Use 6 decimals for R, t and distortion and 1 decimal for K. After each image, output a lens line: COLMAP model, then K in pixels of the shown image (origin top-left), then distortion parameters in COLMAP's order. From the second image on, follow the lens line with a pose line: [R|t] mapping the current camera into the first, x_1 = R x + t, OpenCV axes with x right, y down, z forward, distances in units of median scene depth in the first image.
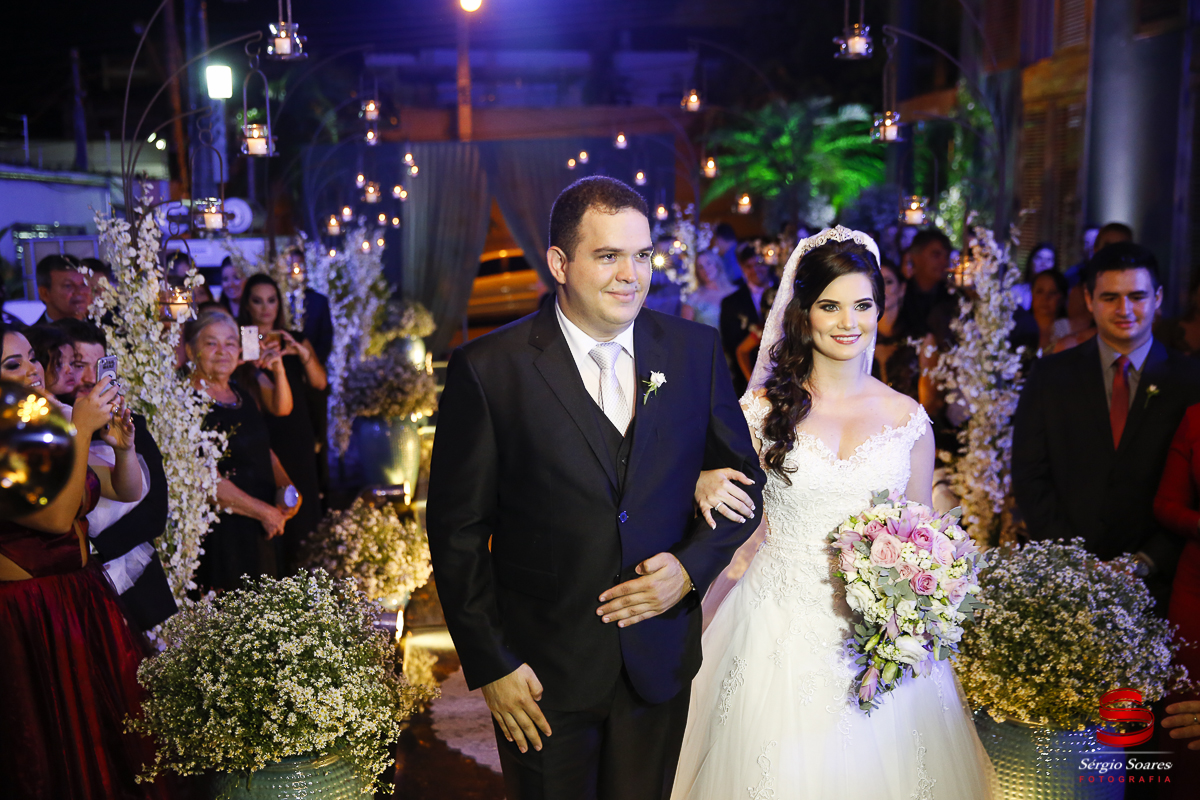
lens RADIAL K [[1422.5, 0, 600.0], [0, 1422.5, 400.0], [0, 0, 1]] dist [0.042081, 0.020191]
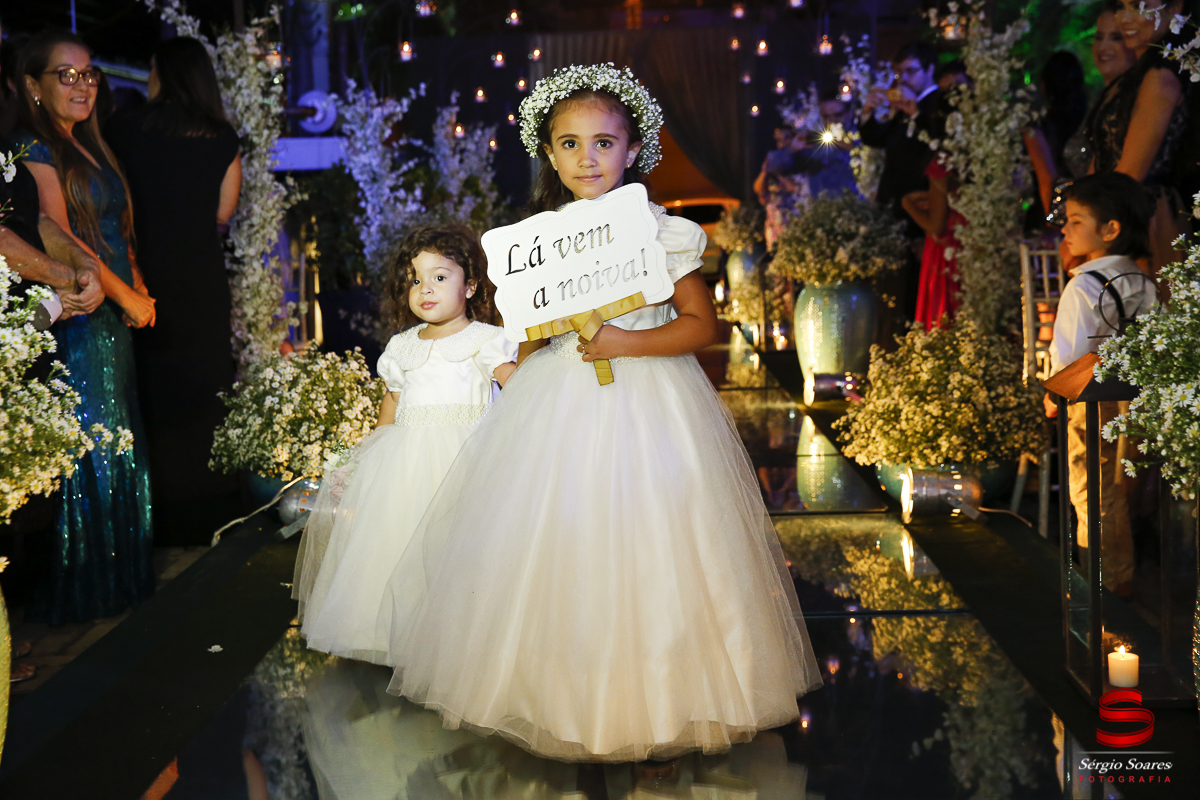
lens RADIAL K [[1620.6, 0, 598.1], [0, 1620.6, 409.2], [0, 0, 1]] dist [0.030021, 0.363906]
pose [[0.990506, 0.010335, -0.137077, 0.030679], [-0.011541, 0.999901, -0.008007, 0.044752], [0.136981, 0.009513, 0.990528, 0.103237]]
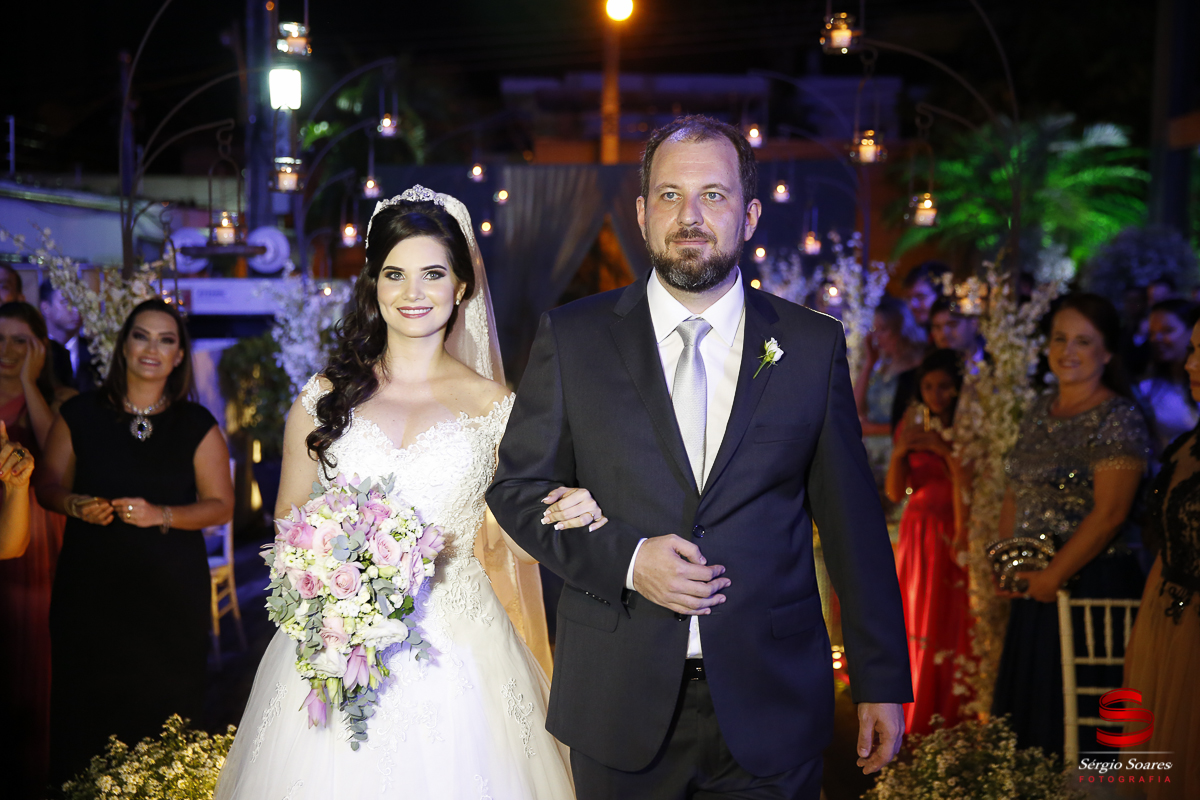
lens RADIAL K [[1595.2, 0, 600.0], [0, 1595.2, 400.0], [0, 0, 1]] dist [0.092015, 0.021967]
pose [[0.992406, 0.032631, -0.118596, 0.024719], [-0.039154, 0.997821, -0.053099, -0.009942], [0.116605, 0.057339, 0.991522, 0.169580]]
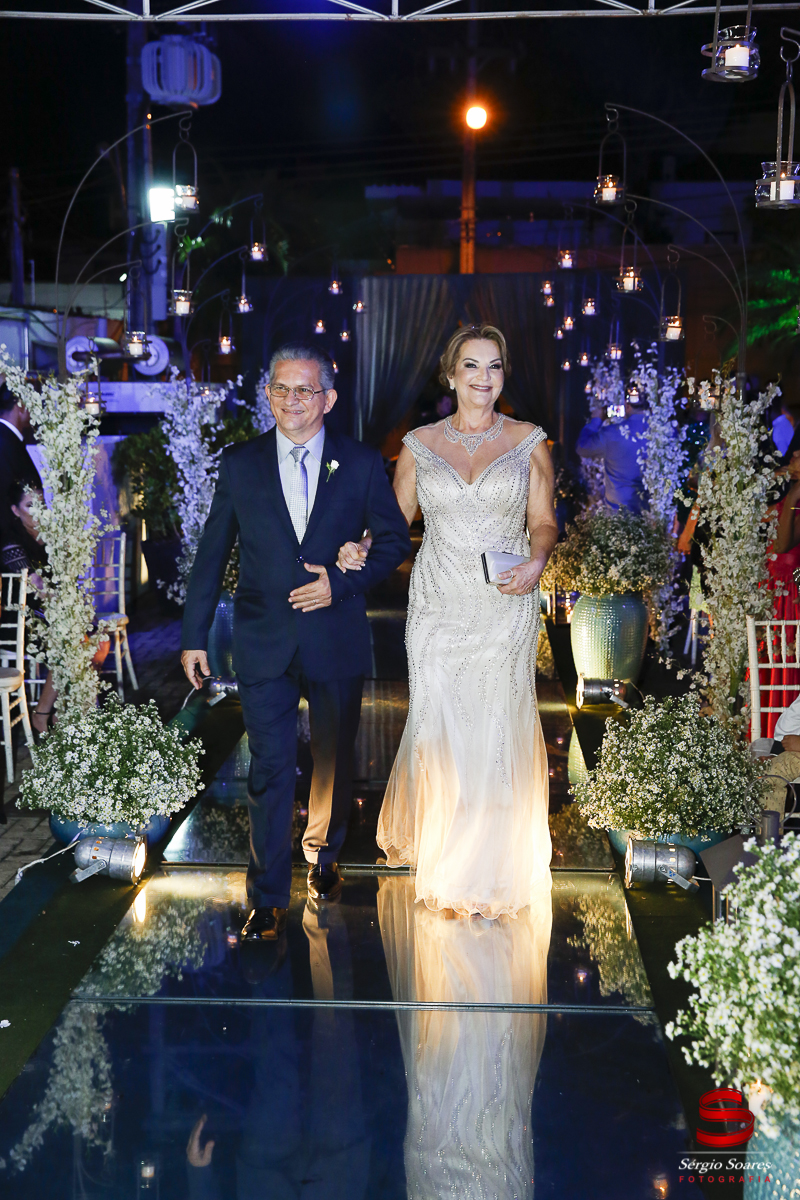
lens RADIAL K [[1595.2, 0, 400.0], [0, 1595.2, 600.0], [0, 0, 1]] dist [0.092015, 0.021967]
pose [[0.986418, 0.044652, -0.158071, 0.049495], [-0.043658, 0.998999, 0.009755, 0.001904], [0.158348, -0.002721, 0.987380, 0.071204]]
